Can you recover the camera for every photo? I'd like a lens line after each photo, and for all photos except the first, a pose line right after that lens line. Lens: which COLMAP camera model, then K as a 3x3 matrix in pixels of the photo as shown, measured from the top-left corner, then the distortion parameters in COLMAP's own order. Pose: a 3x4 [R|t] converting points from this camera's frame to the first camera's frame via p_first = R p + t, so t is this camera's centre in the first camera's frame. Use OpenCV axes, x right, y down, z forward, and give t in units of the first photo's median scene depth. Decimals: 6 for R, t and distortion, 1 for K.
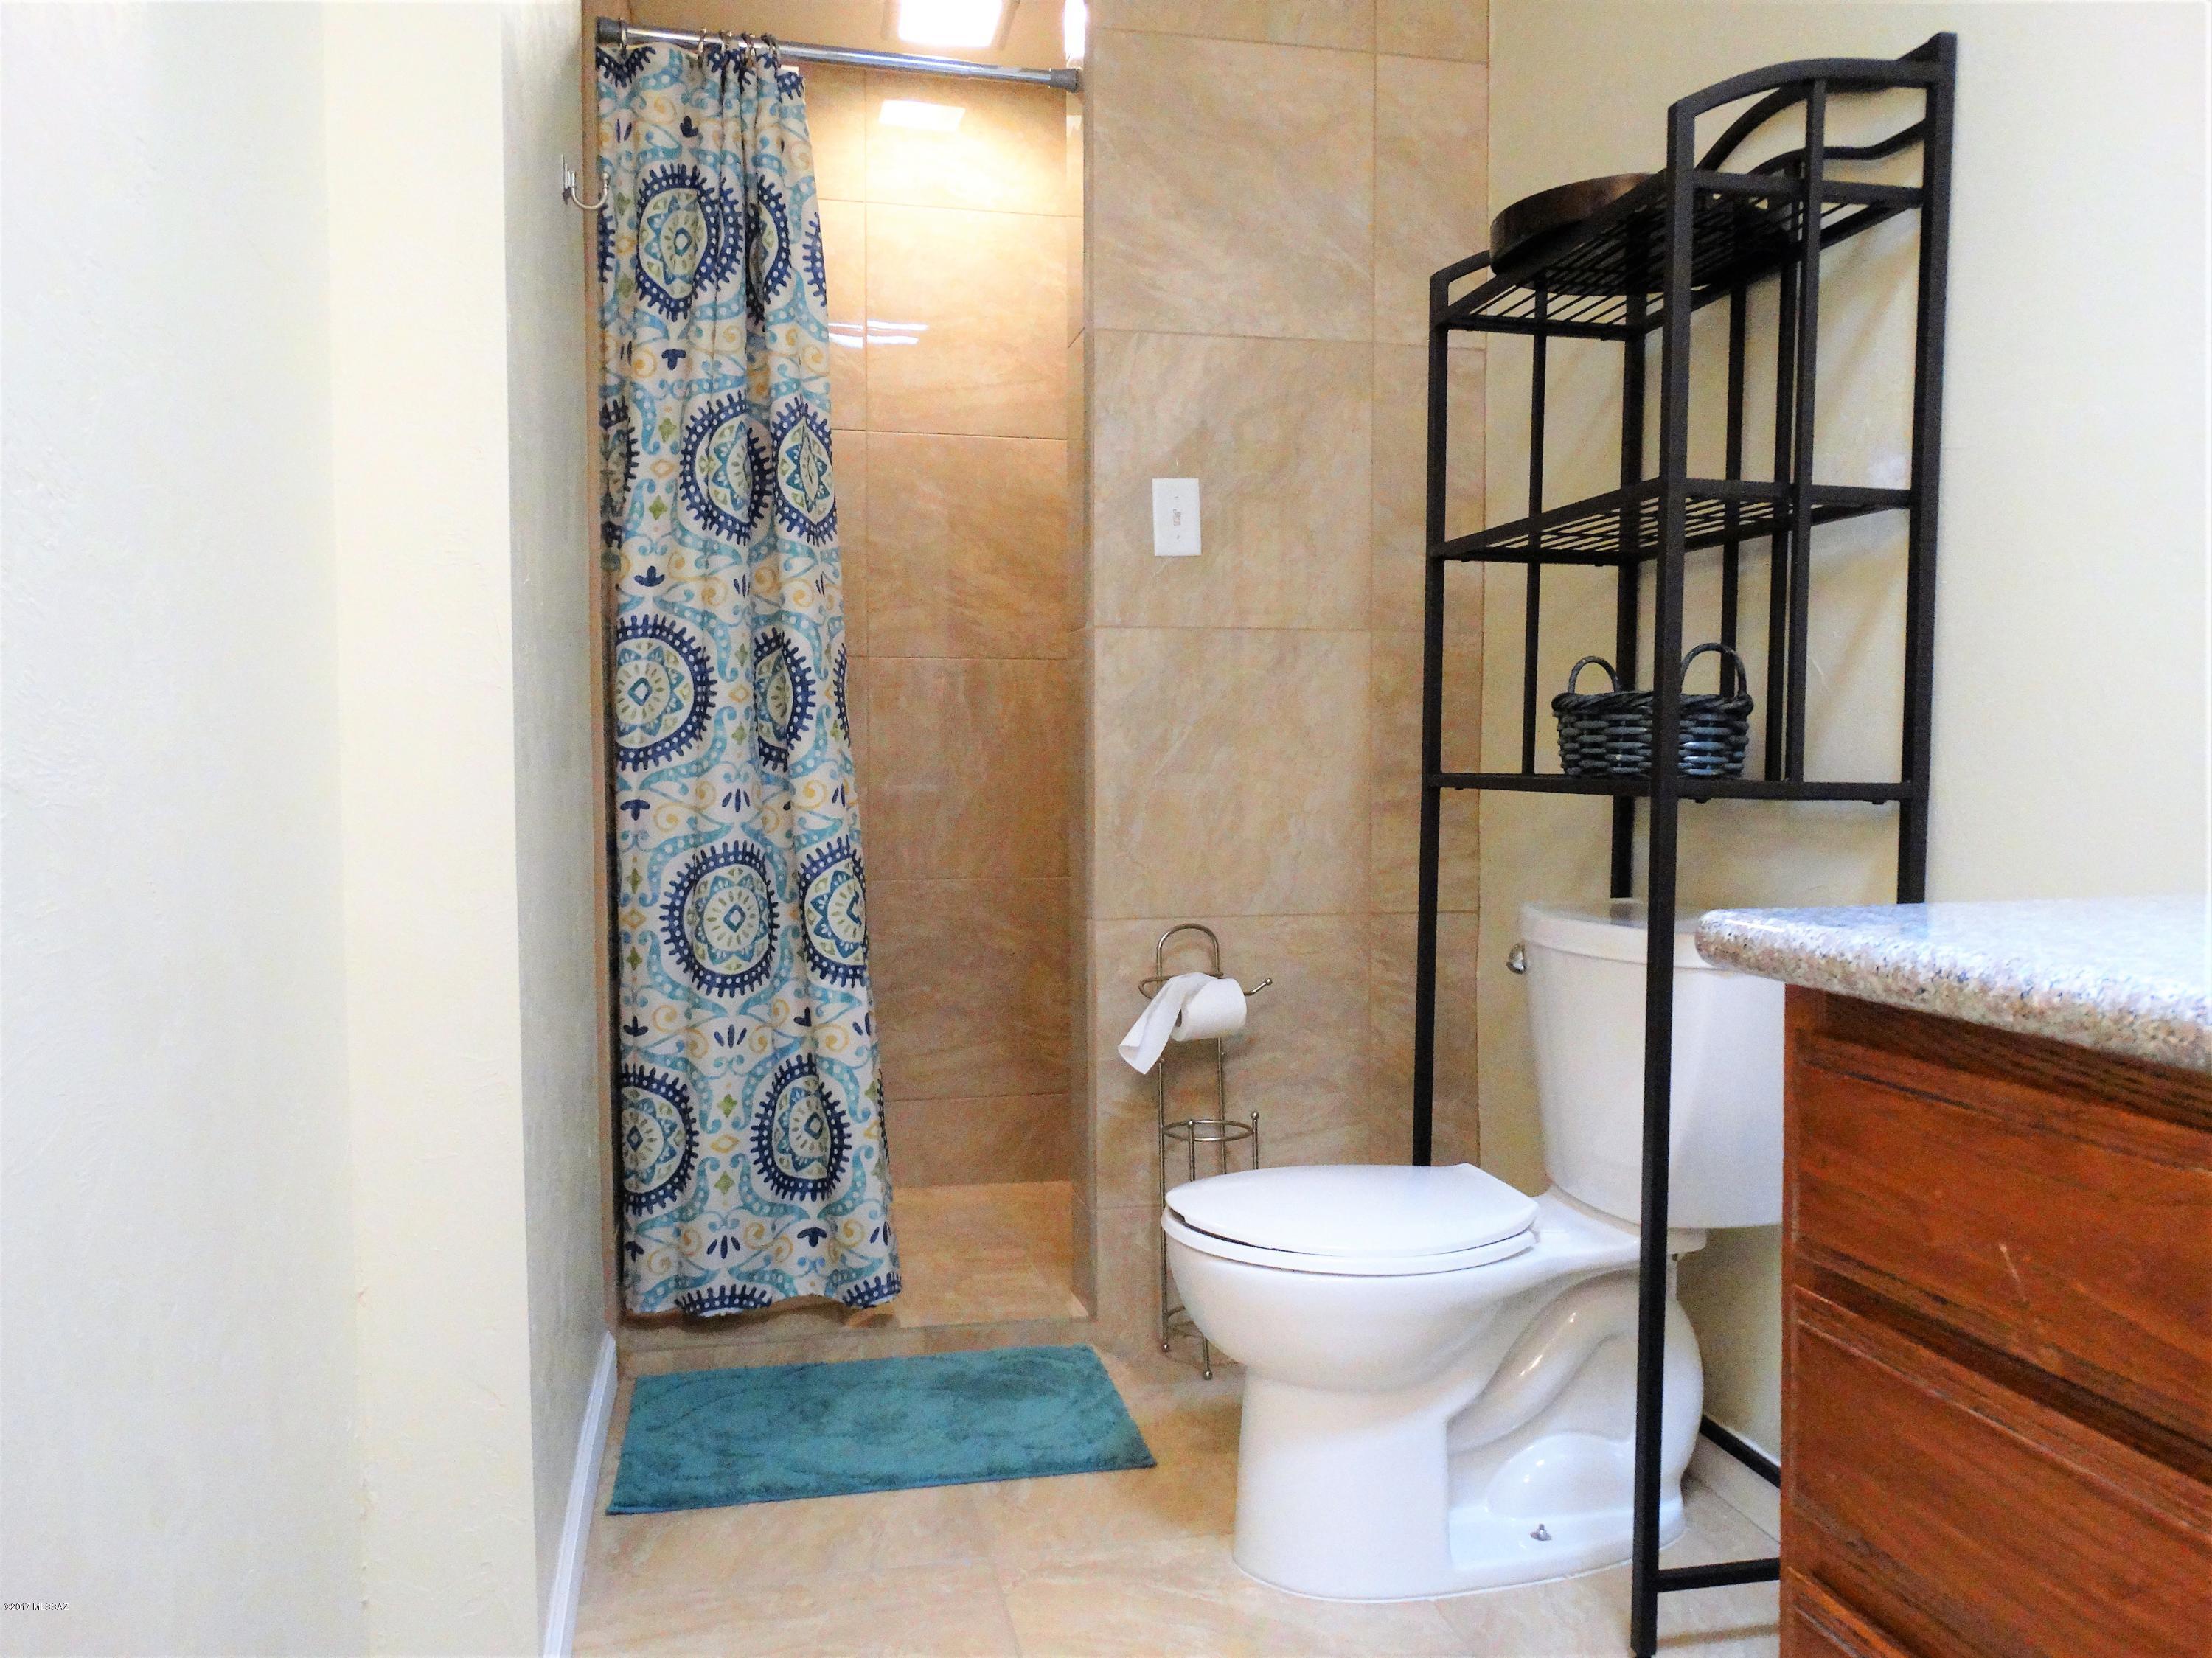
lens RADIAL K [[1655.8, 0, 1097.4], [0, 1655.8, 824.4], [0, 0, 1]] dist [-0.004506, 0.007416]
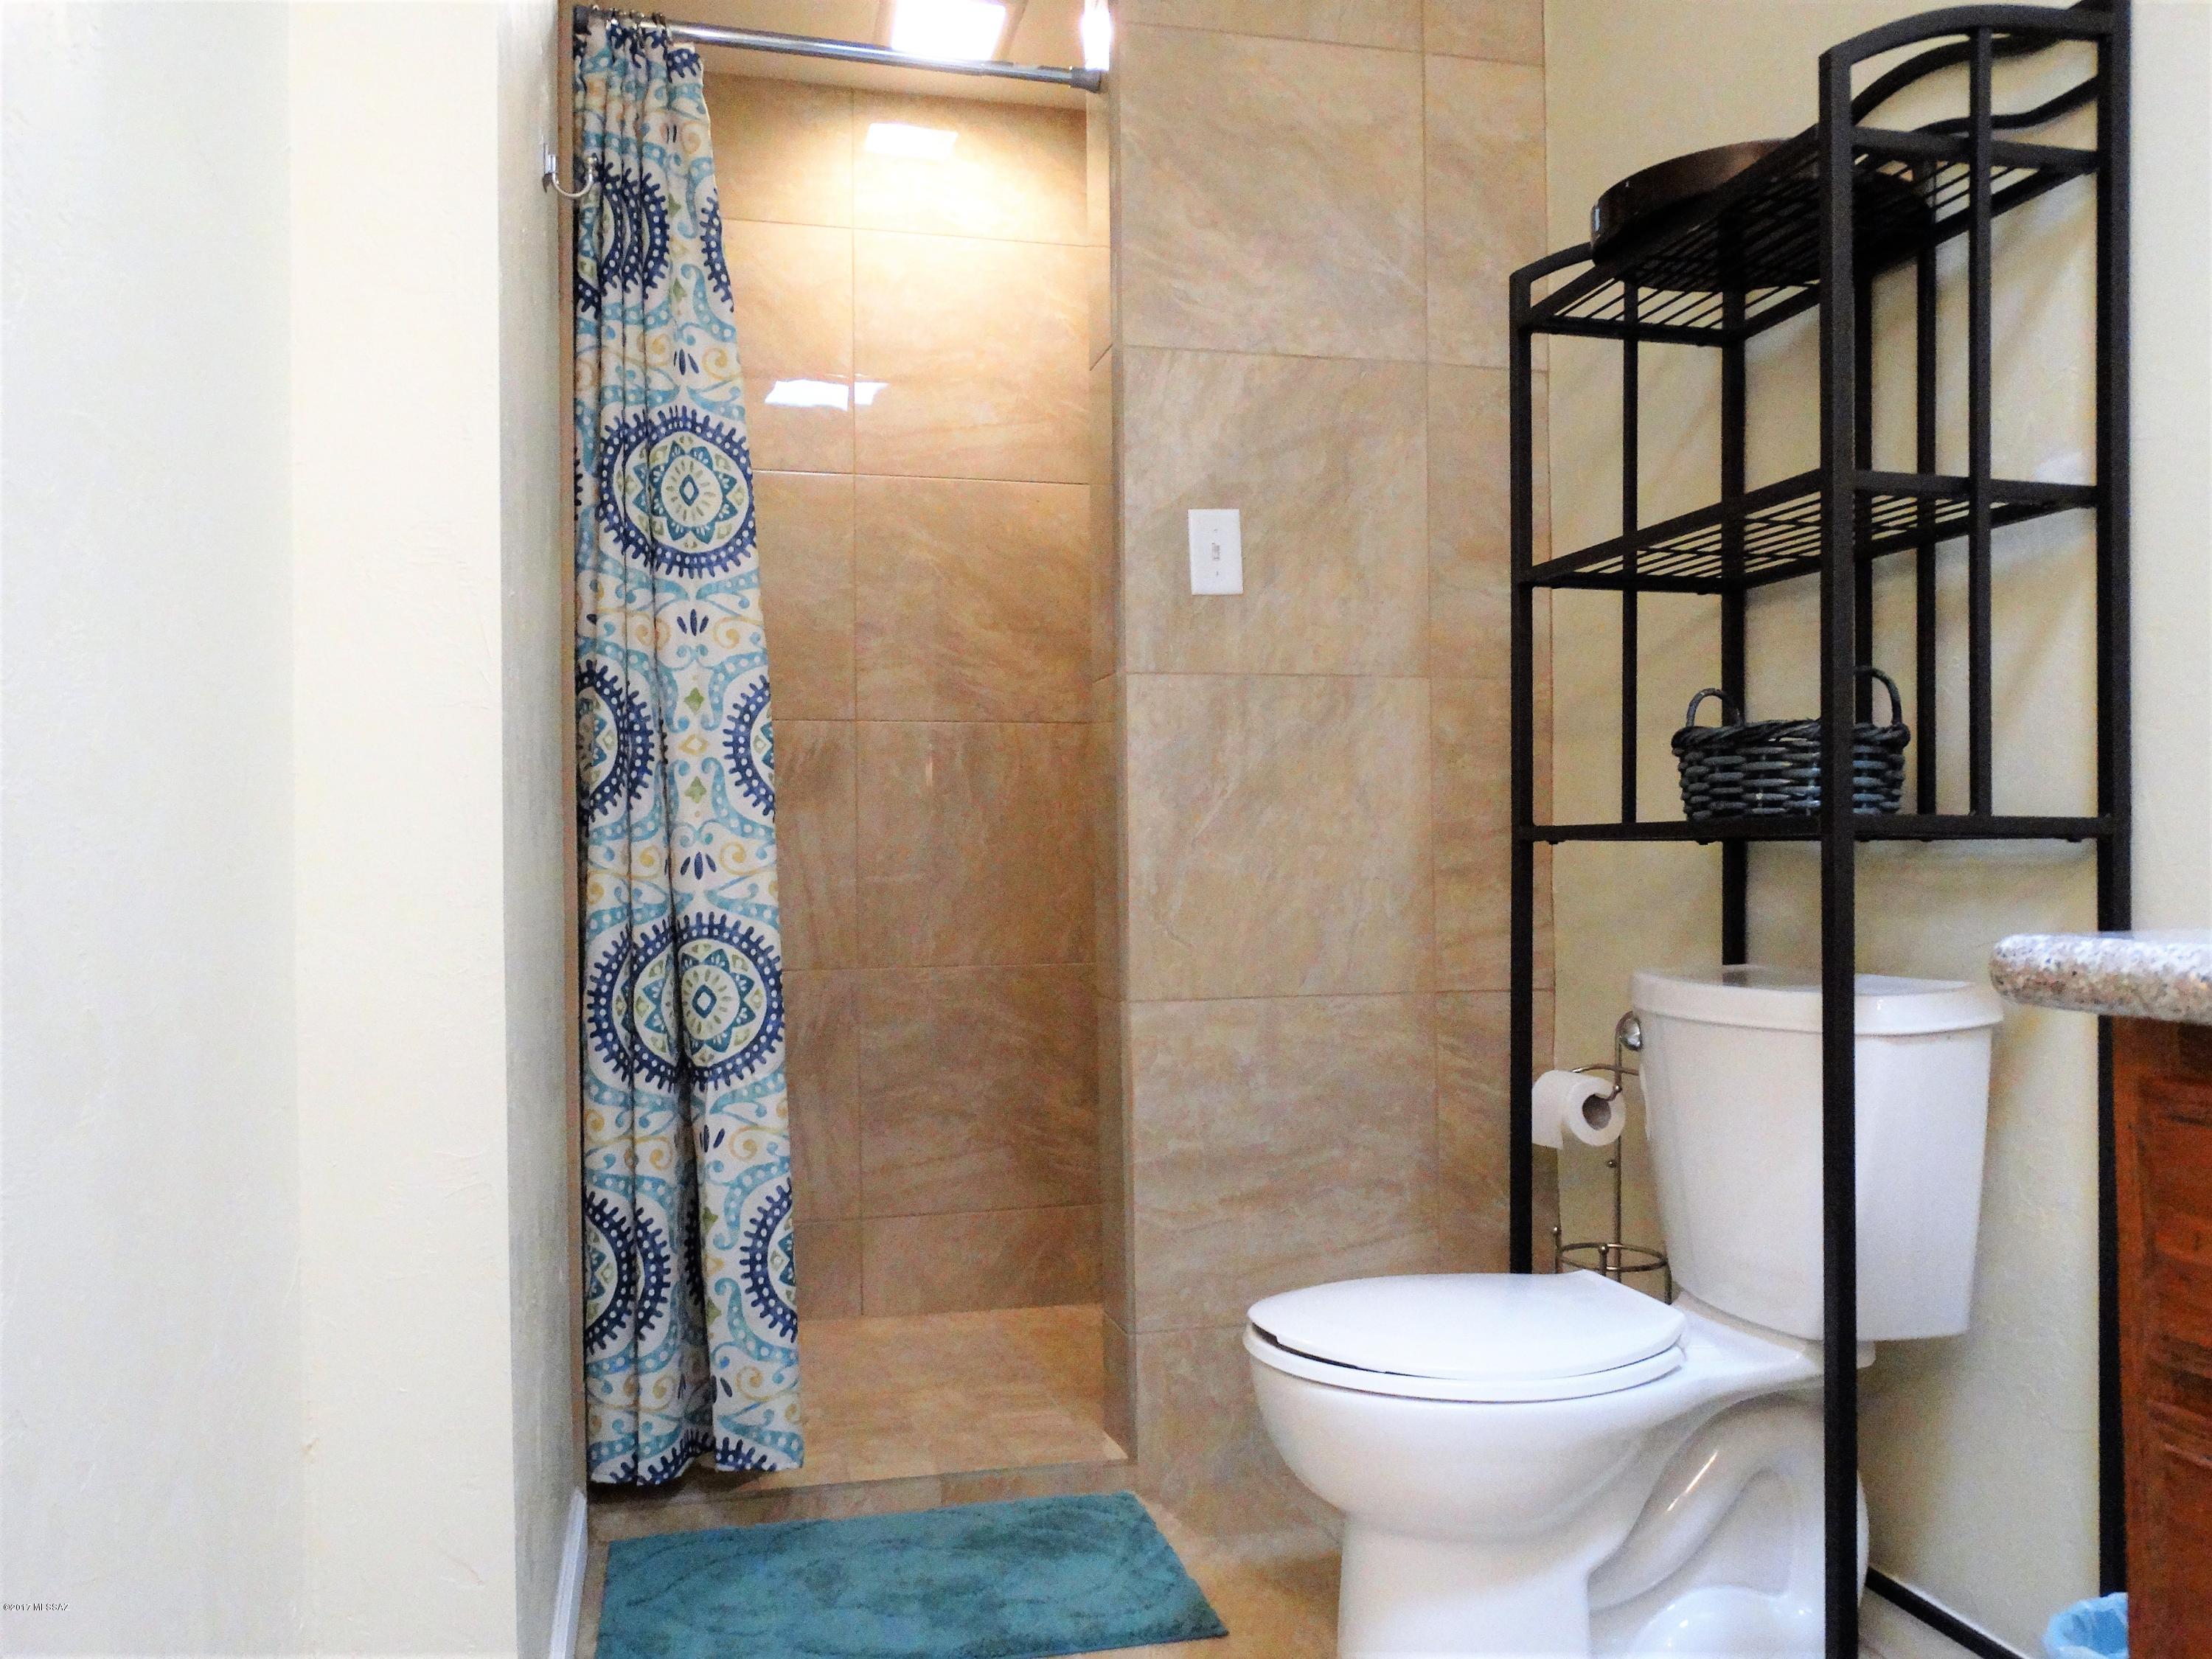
lens RADIAL K [[1744.4, 0, 1106.0], [0, 1744.4, 829.5], [0, 0, 1]] dist [0.002980, 0.003138]
pose [[0.999459, -0.008150, 0.031855, -0.051364], [0.009970, 0.998301, -0.057403, 0.022452], [-0.031333, 0.057689, 0.997843, 0.075292]]
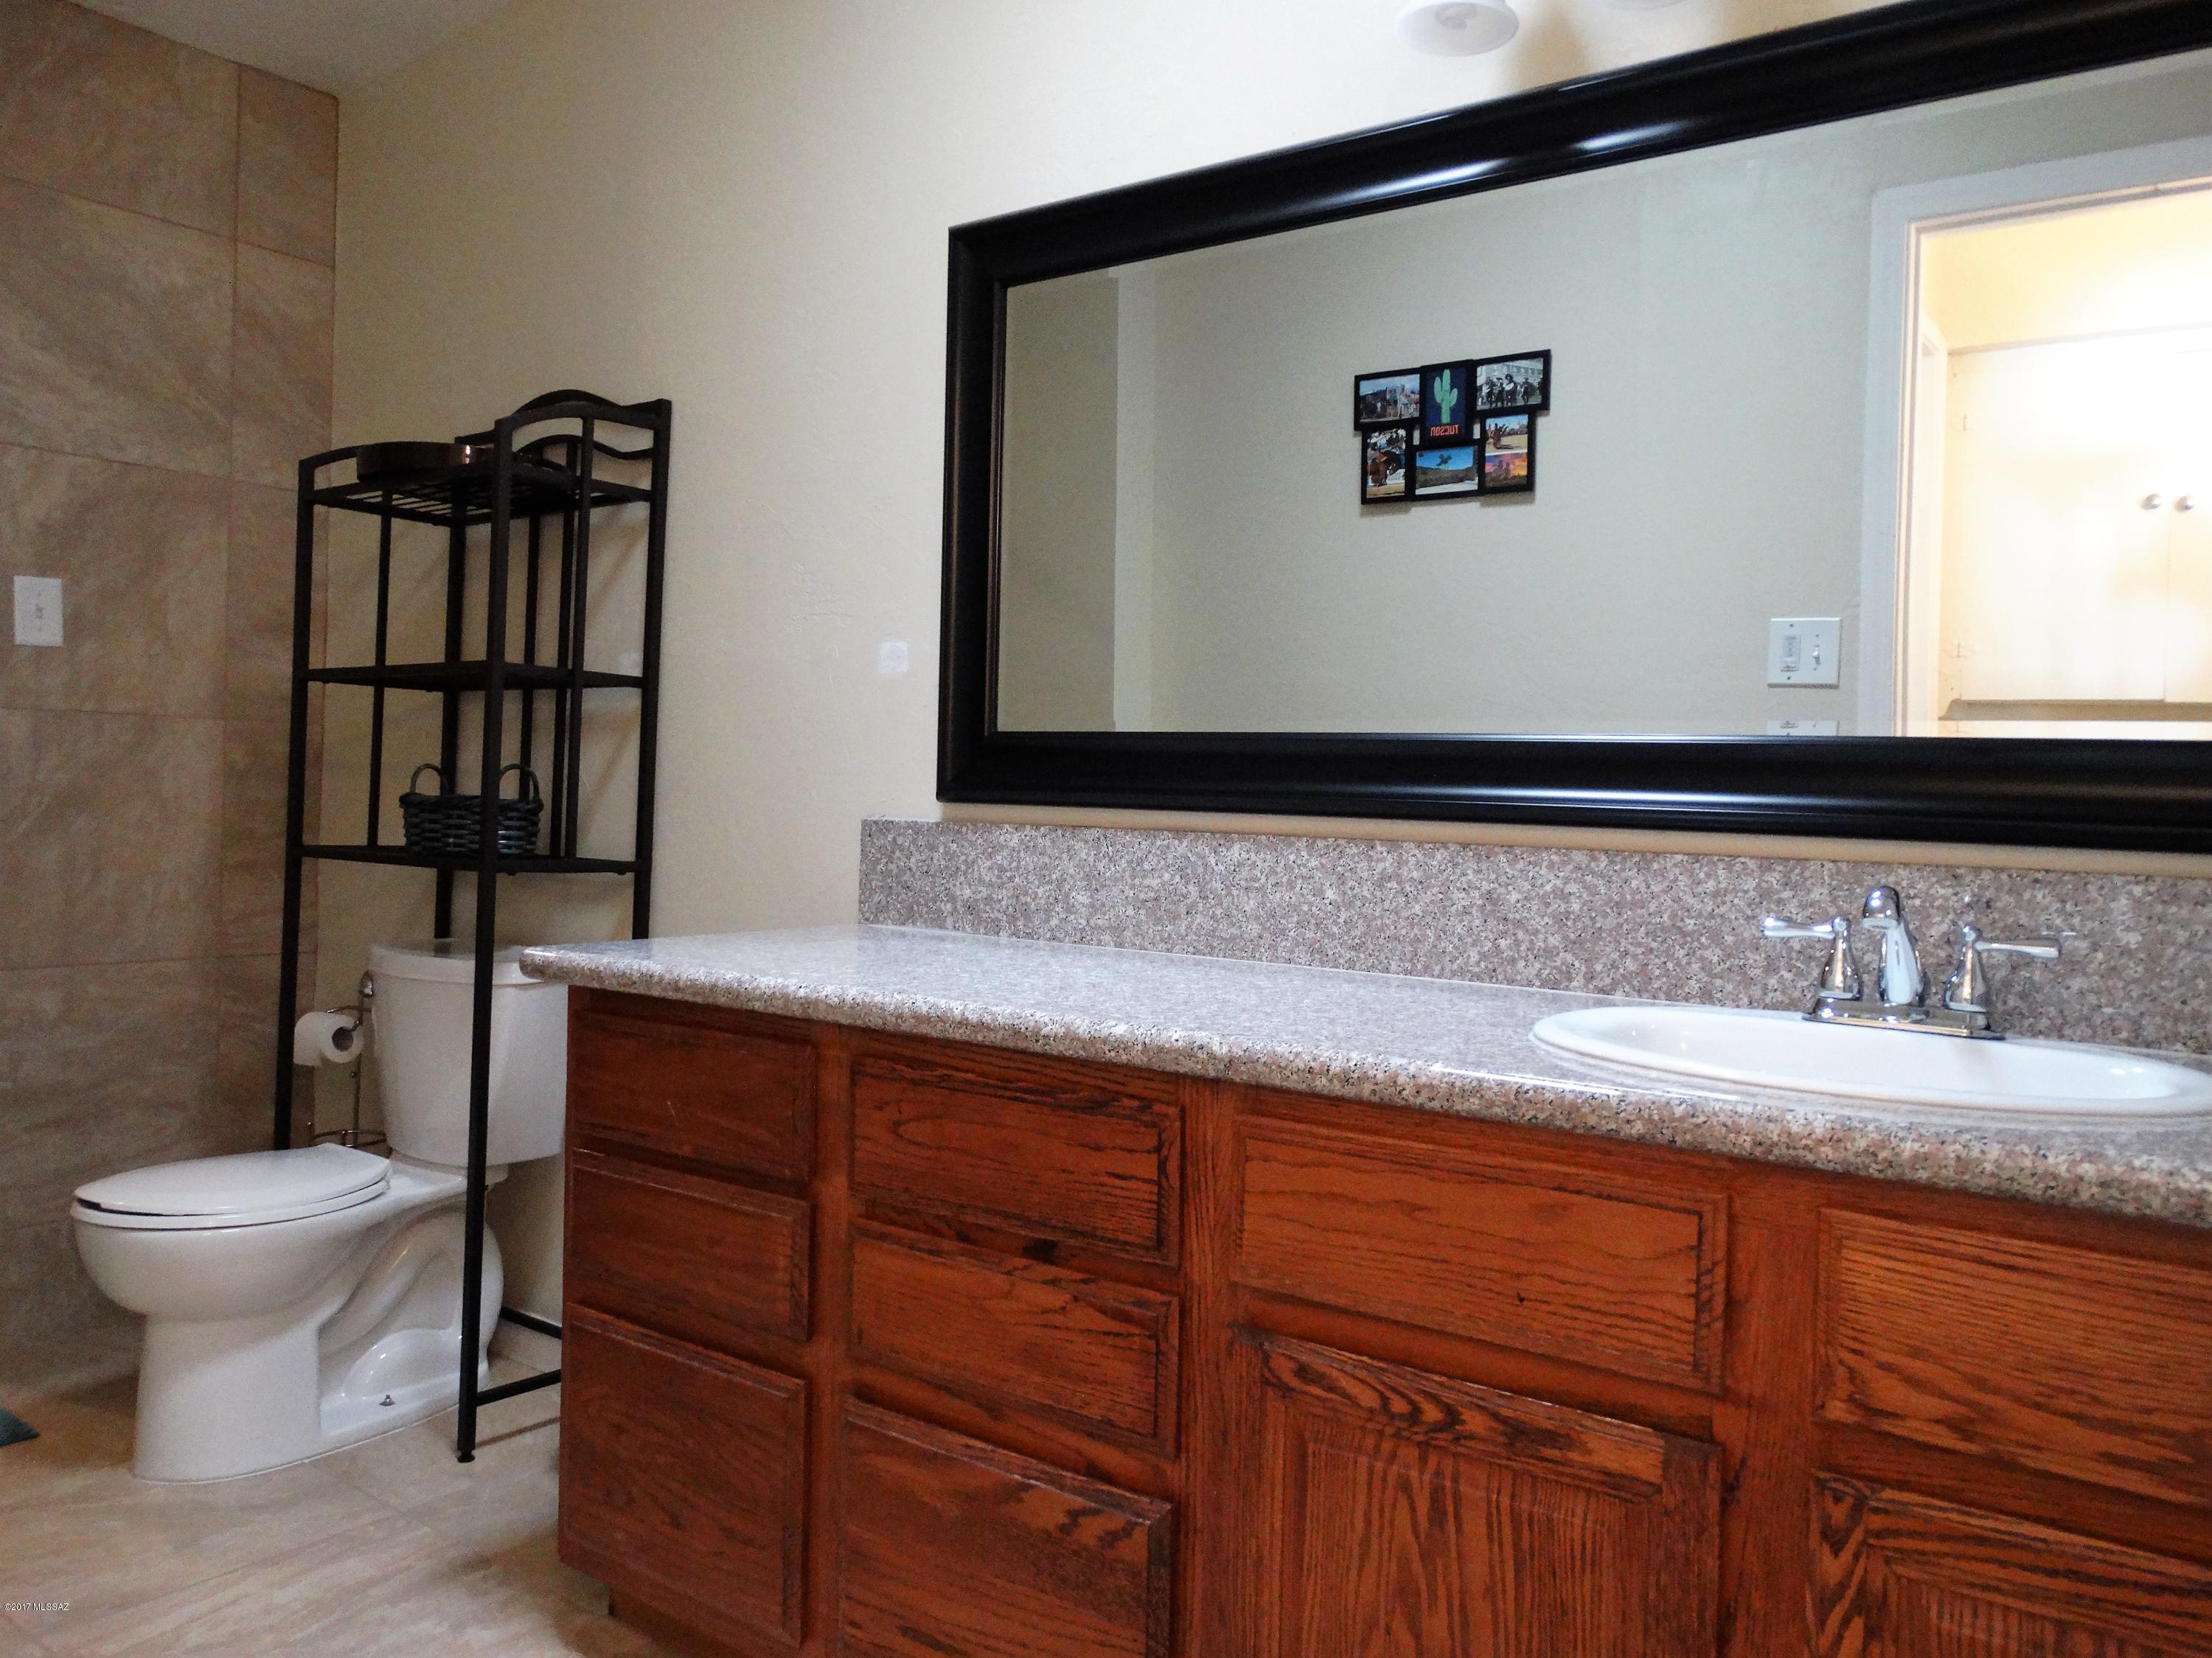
lens RADIAL K [[1655.8, 0, 1097.4], [0, 1655.8, 824.4], [0, 0, 1]] dist [-0.004506, 0.007416]
pose [[0.756456, 0.014717, 0.653879, -0.166742], [-0.001831, 0.999791, -0.020384, -0.022404], [-0.654042, 0.014222, 0.756325, -0.376363]]
